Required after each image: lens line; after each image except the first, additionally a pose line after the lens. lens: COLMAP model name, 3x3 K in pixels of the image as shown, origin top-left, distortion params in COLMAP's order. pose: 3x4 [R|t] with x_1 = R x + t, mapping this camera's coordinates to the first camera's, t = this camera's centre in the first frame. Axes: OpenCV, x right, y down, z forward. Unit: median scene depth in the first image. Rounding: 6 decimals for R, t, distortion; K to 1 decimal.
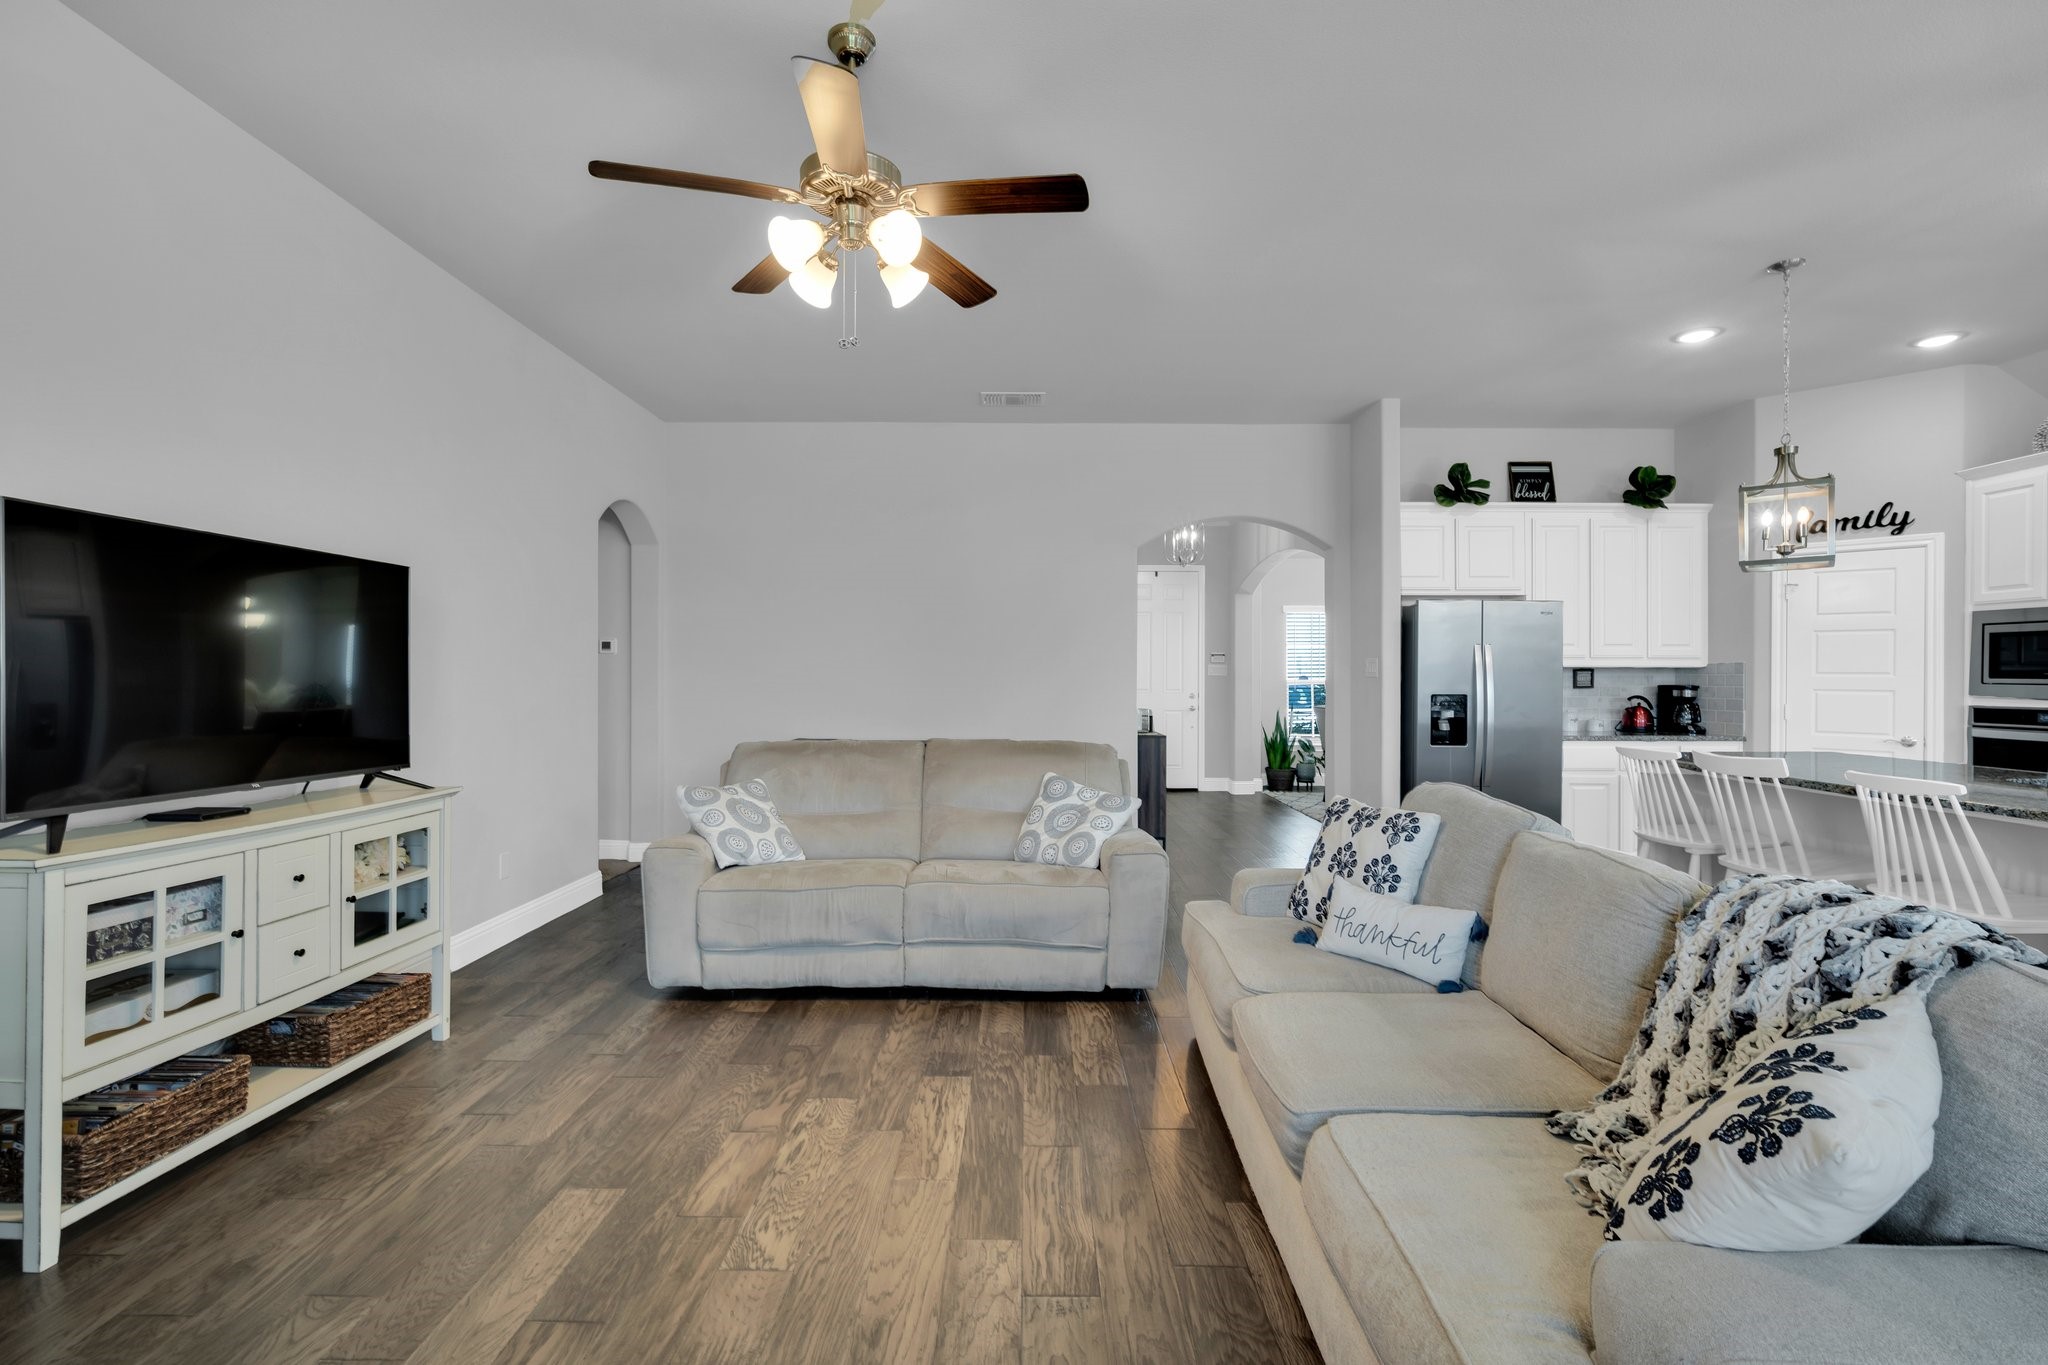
lens RADIAL K [[897.4, 0, 1023.8], [0, 897.4, 676.7], [0, 0, 1]] dist [-0.011401, 0.003138]
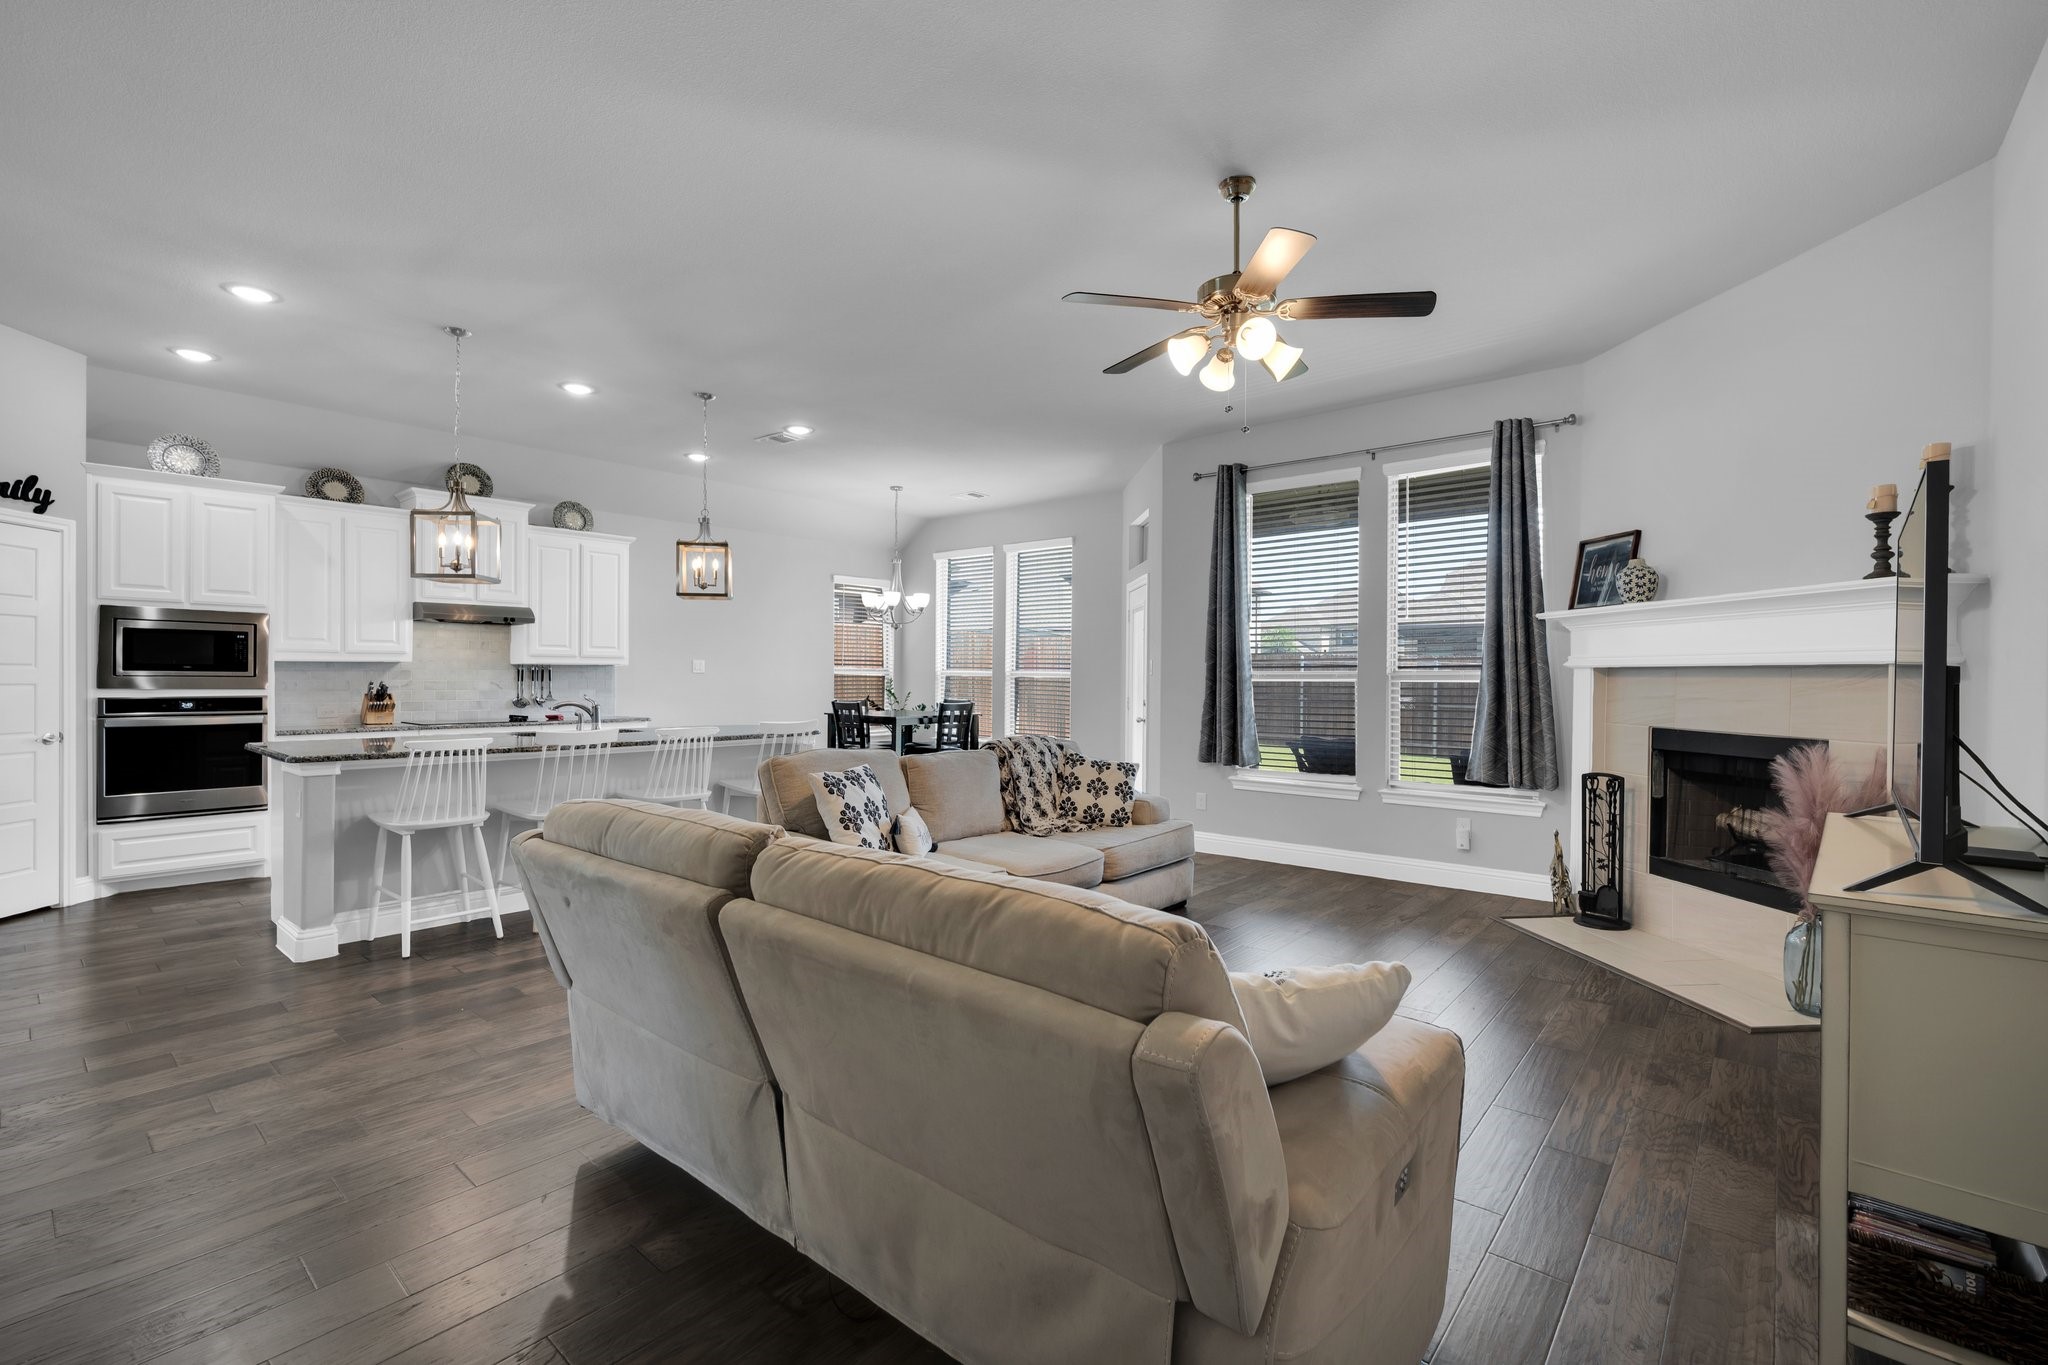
lens RADIAL K [[897.4, 0, 1025.1], [0, 897.4, 678.2], [0, 0, 1]] dist [-0.011401, 0.003138]
pose [[-0.764695, -0.007977, 0.644343, -0.400774], [-0.006074, 0.999968, 0.005171, -0.001036], [-0.644363, 0.000040, -0.764719, 1.098602]]
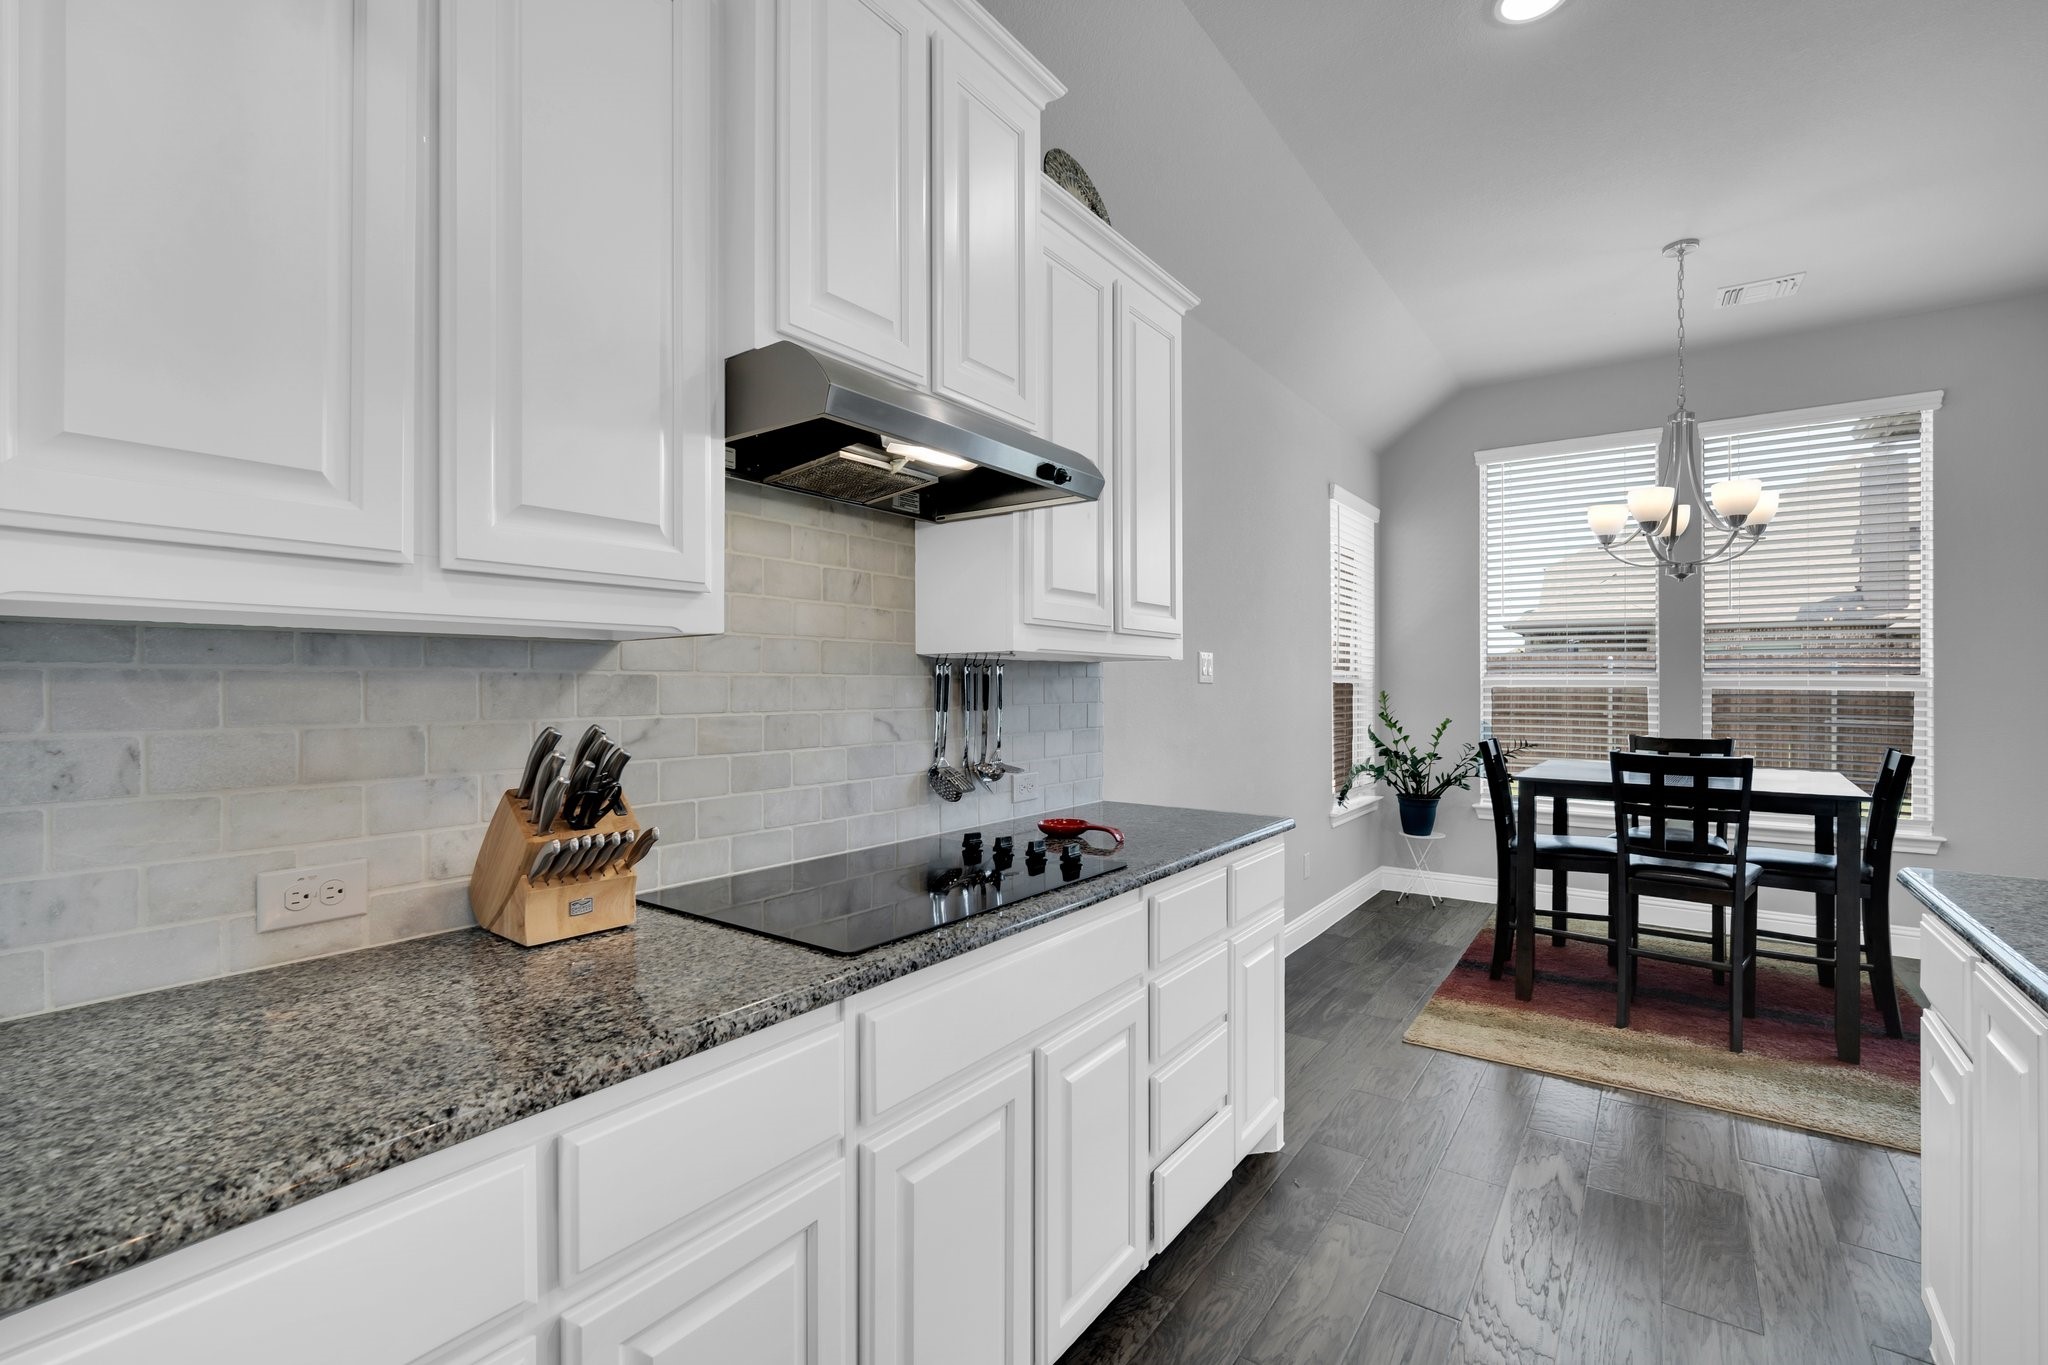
lens RADIAL K [[897.4, 0, 1022.1], [0, 897.4, 687.8], [0, 0, 1]] dist [-0.011401, 0.003138]
pose [[-0.807935, -0.003732, 0.589259, 0.900025], [-0.000898, 0.999987, 0.005102, 0.002531], [-0.589270, 0.003593, -0.807928, 0.845401]]
